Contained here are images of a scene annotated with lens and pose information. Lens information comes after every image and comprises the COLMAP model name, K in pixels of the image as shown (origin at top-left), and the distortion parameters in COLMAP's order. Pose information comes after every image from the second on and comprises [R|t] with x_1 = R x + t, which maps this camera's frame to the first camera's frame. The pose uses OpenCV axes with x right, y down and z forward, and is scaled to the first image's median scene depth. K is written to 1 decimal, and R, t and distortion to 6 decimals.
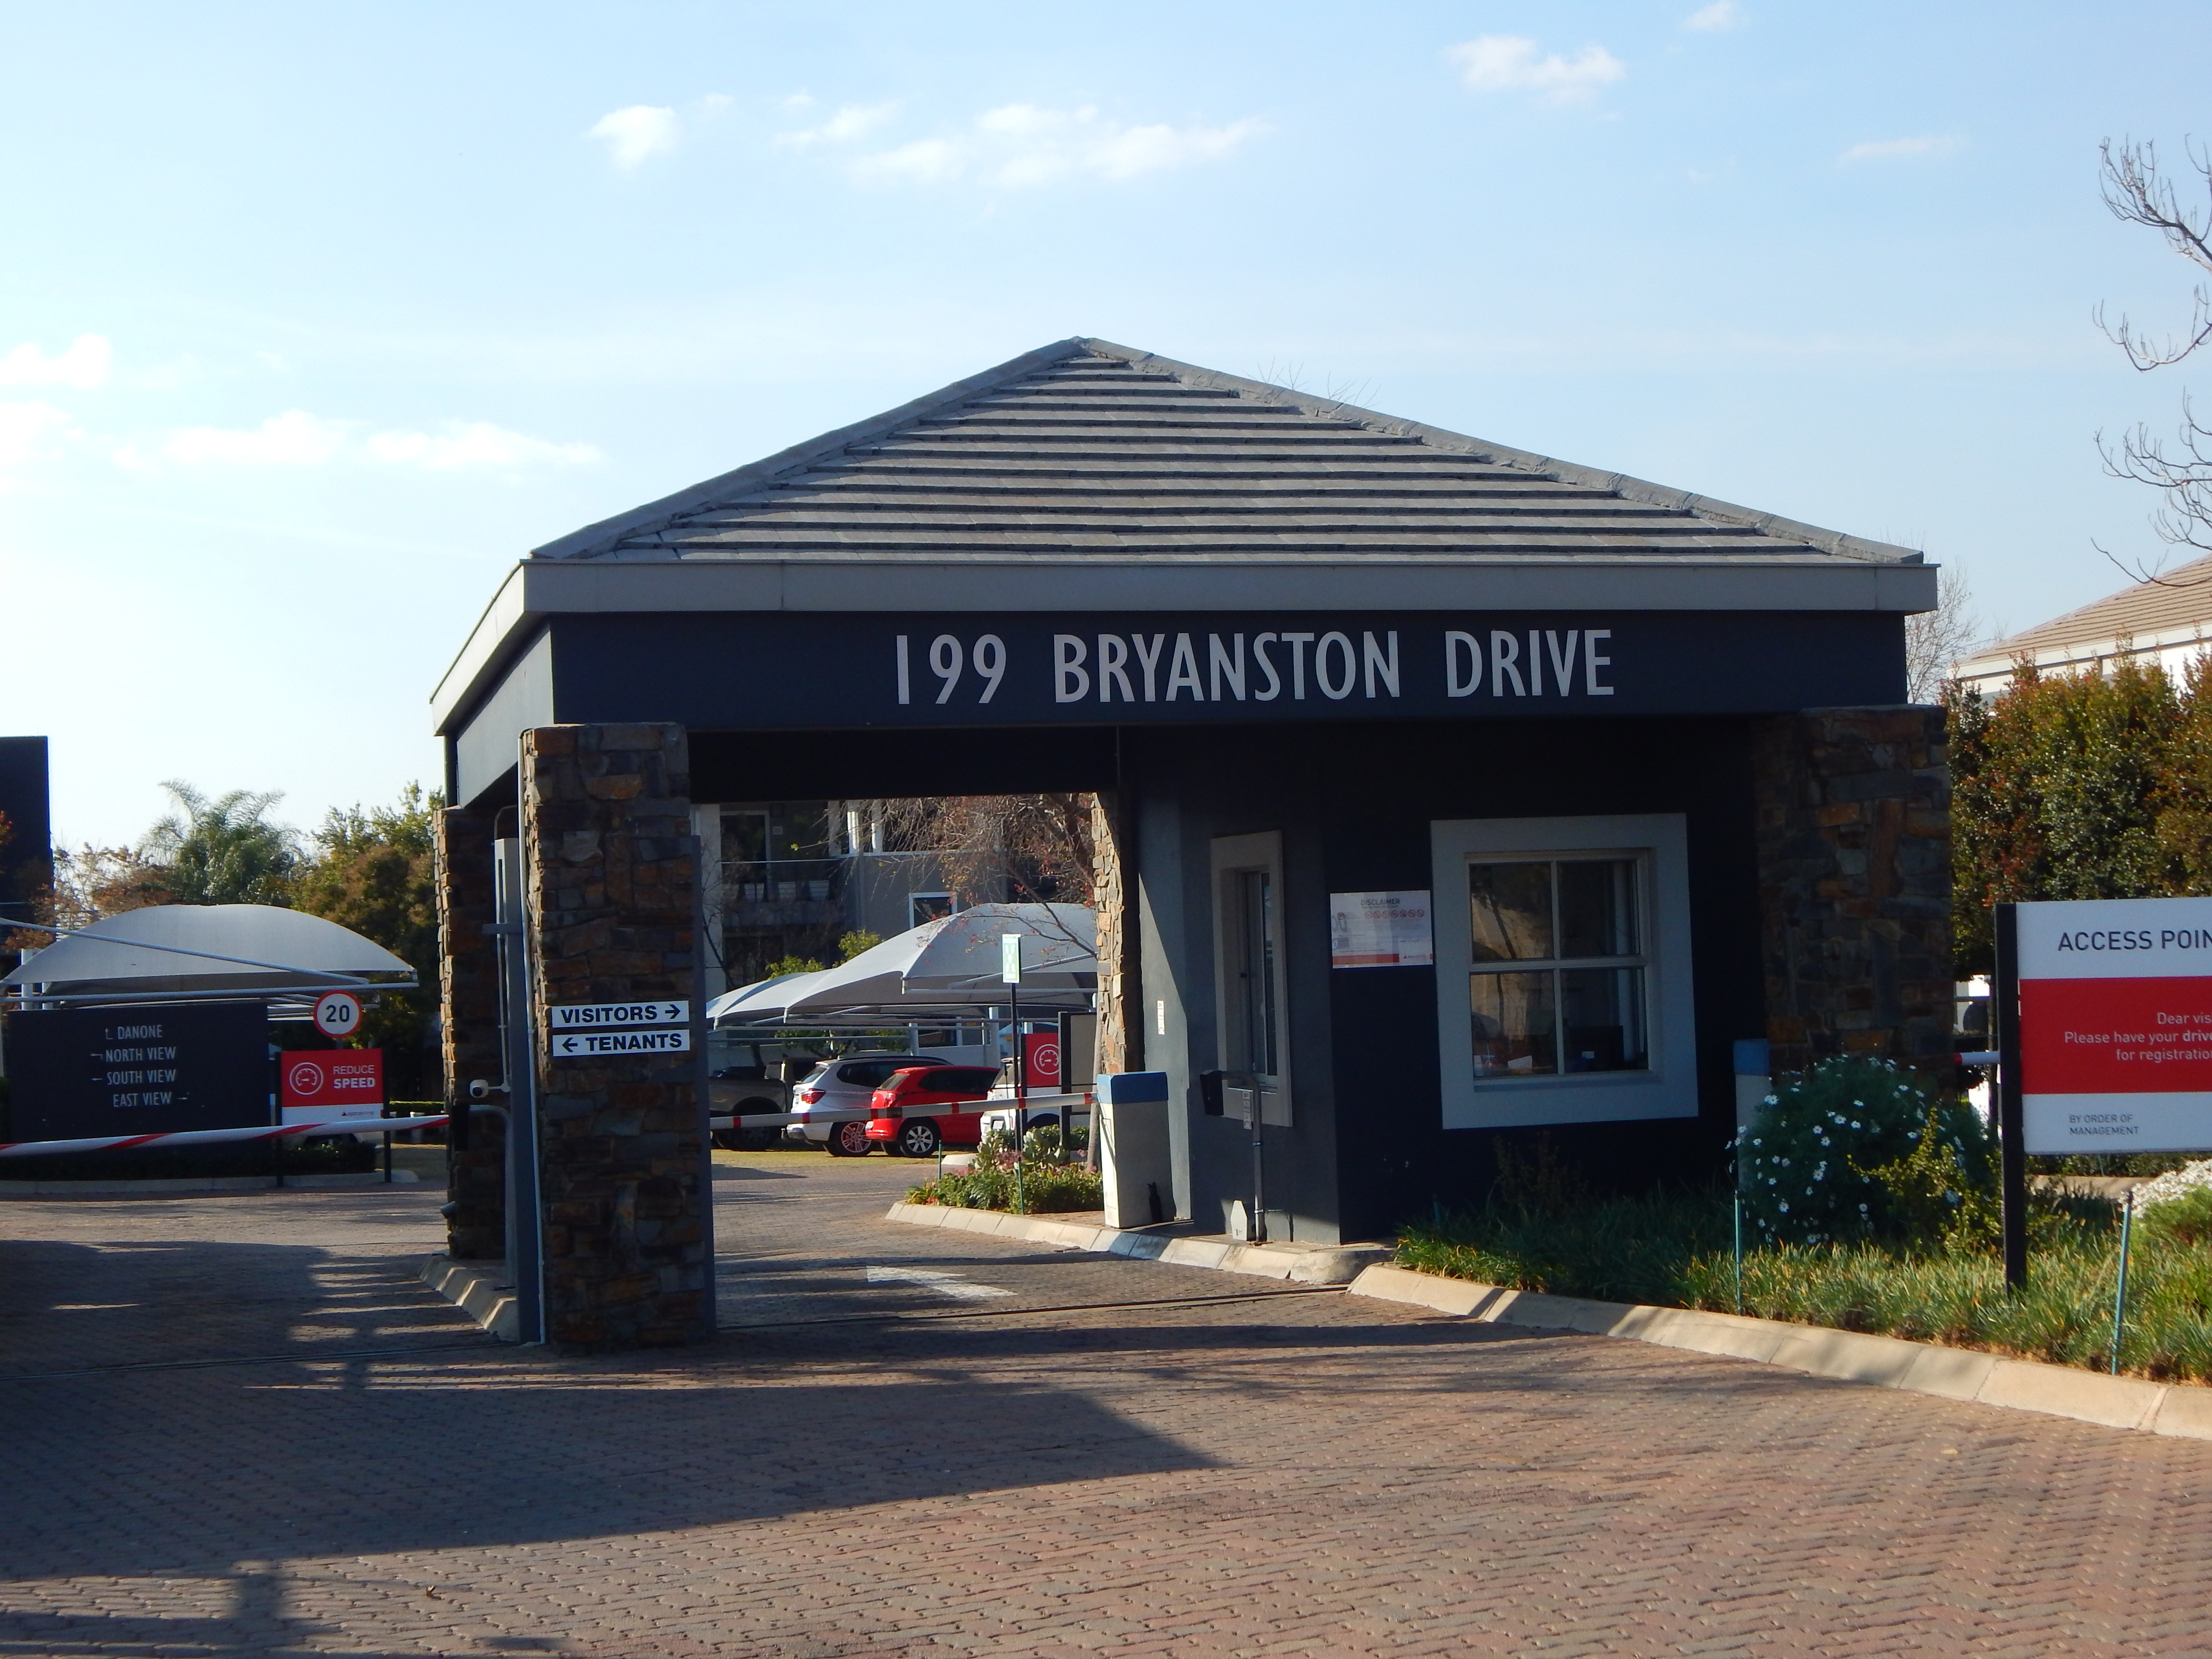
lens RADIAL K [[3524.9, 0, 1099.7], [0, 3524.9, 808.9], [0, 0, 1]] dist [0.092801, 0.000000]
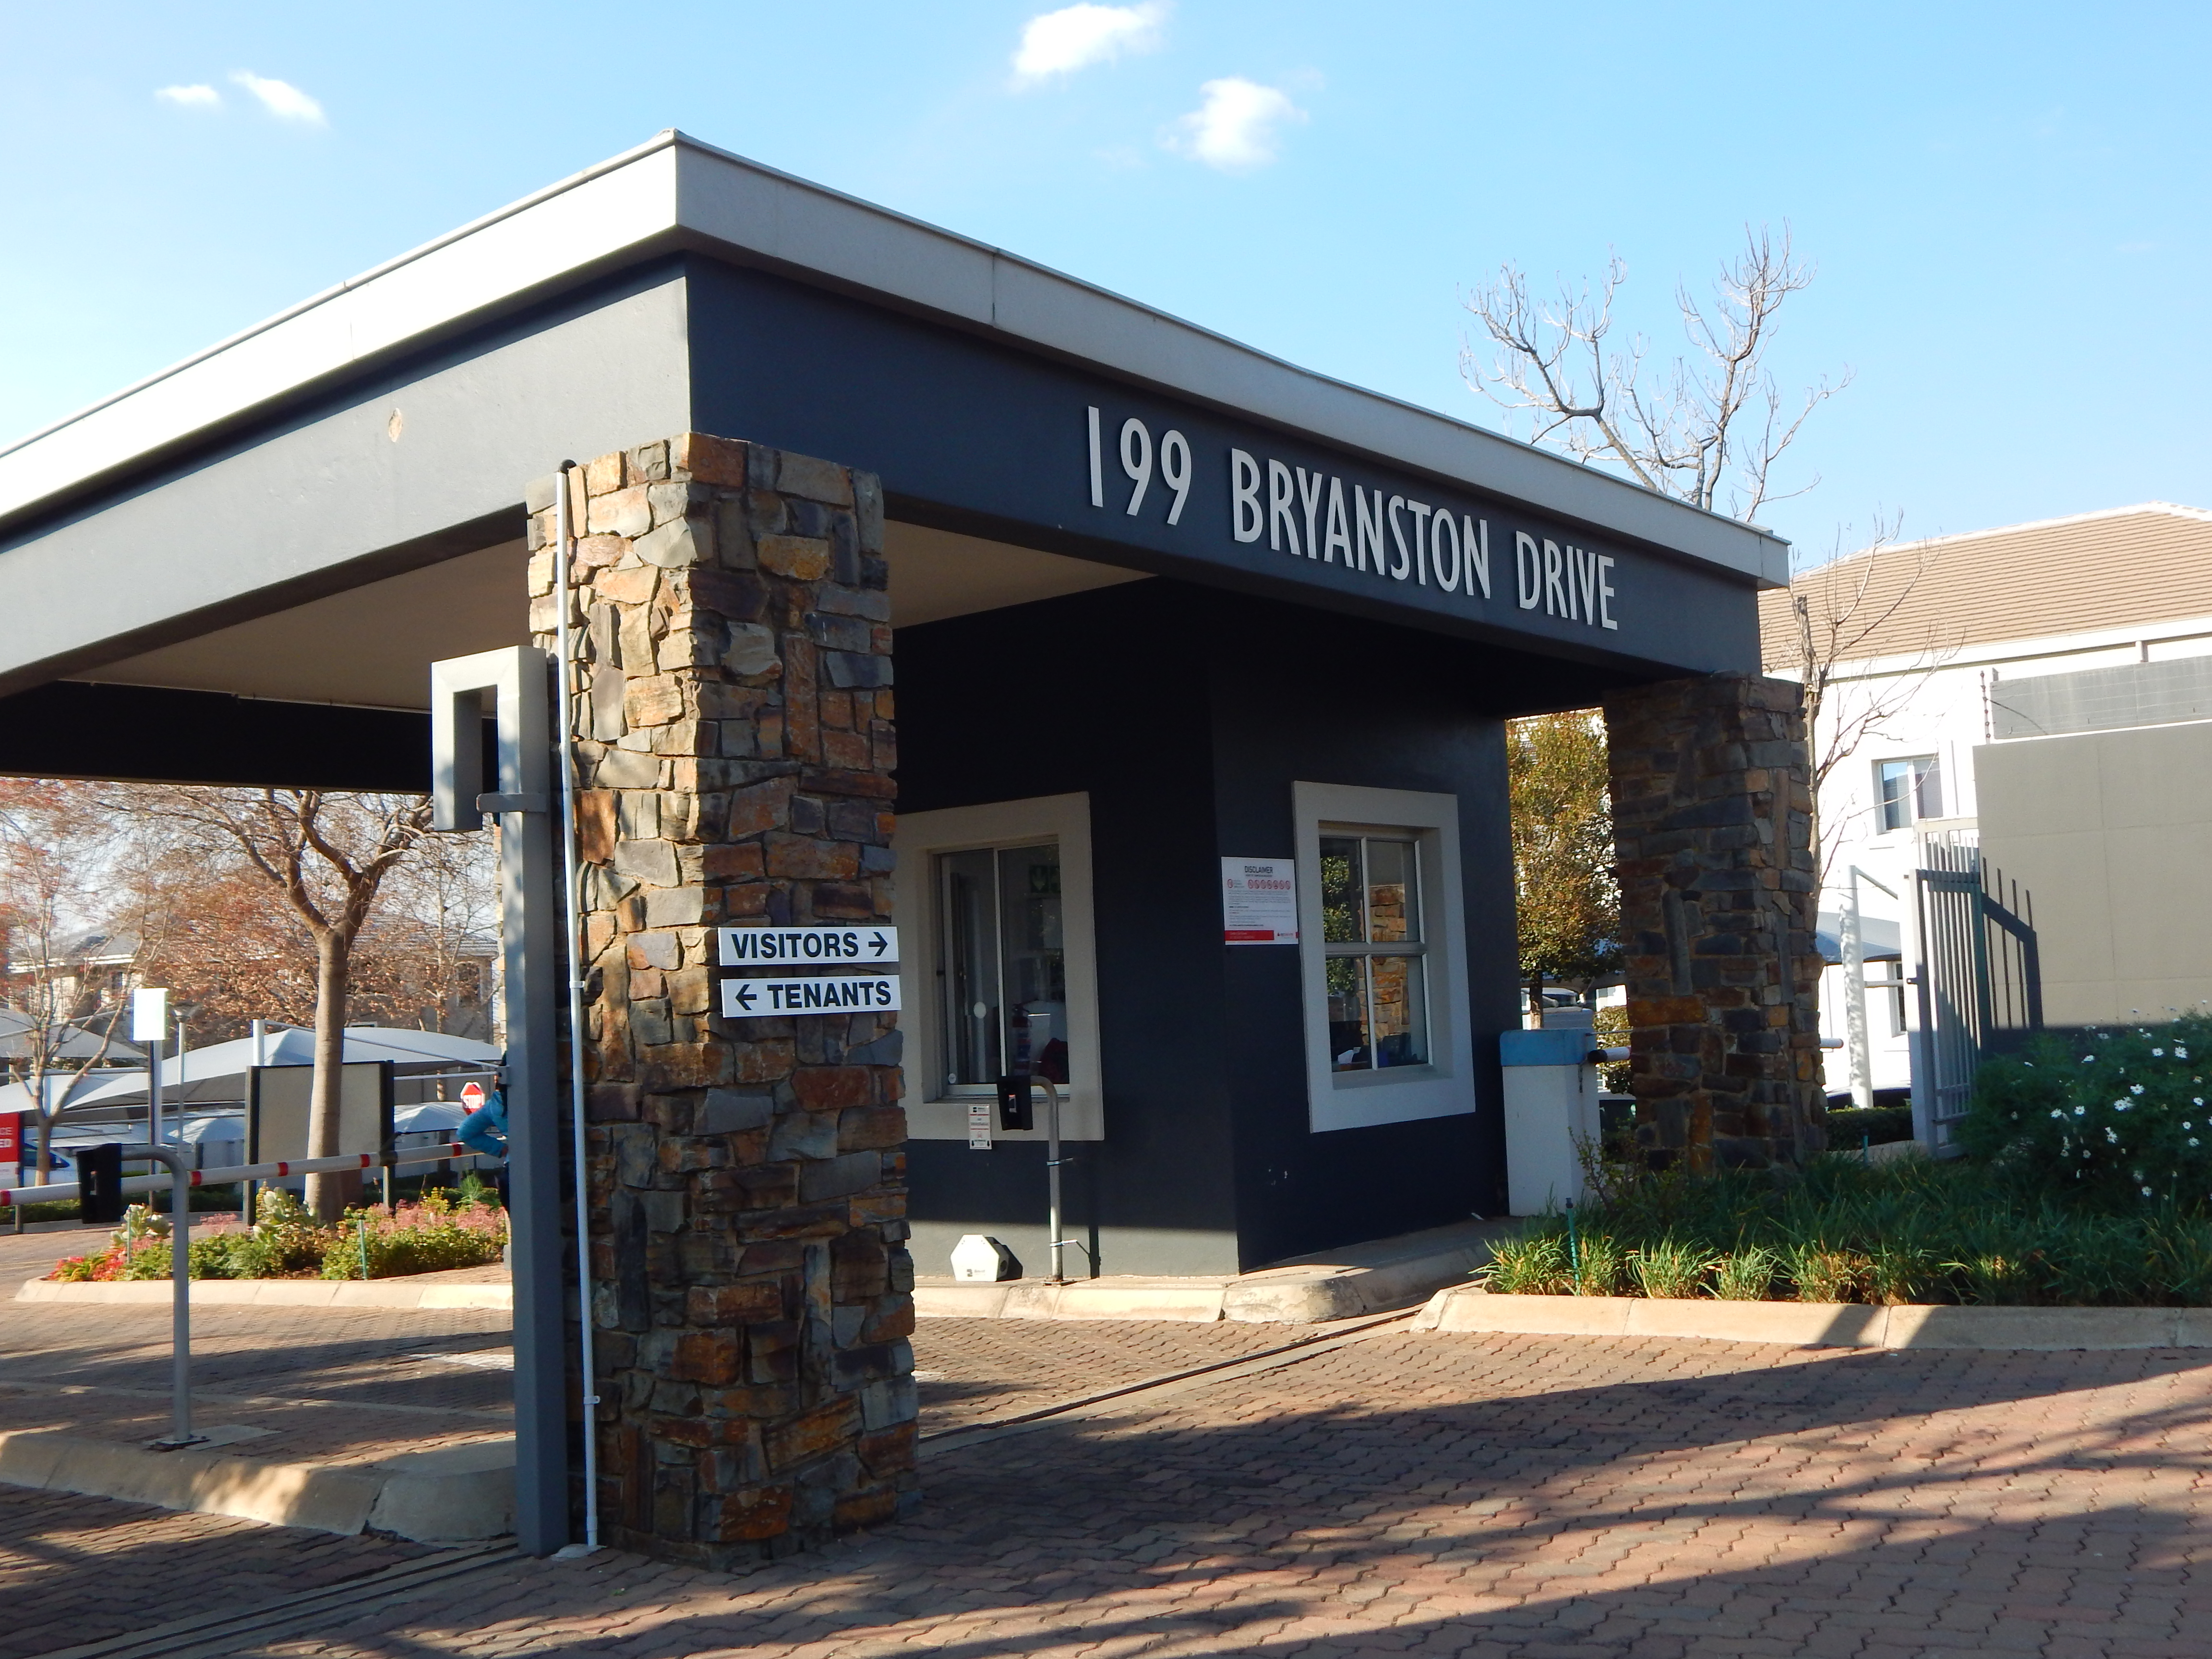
lens RADIAL K [[2180.4, 0, 1104.2], [0, 2180.4, 815.7], [0, 0, 1]] dist [0.007816, 0.000000]
pose [[0.798626, 0.054929, 0.599315, -0.311450], [-0.007395, 0.996647, -0.081491, 0.065651], [-0.601782, 0.060649, 0.796354, 0.688390]]
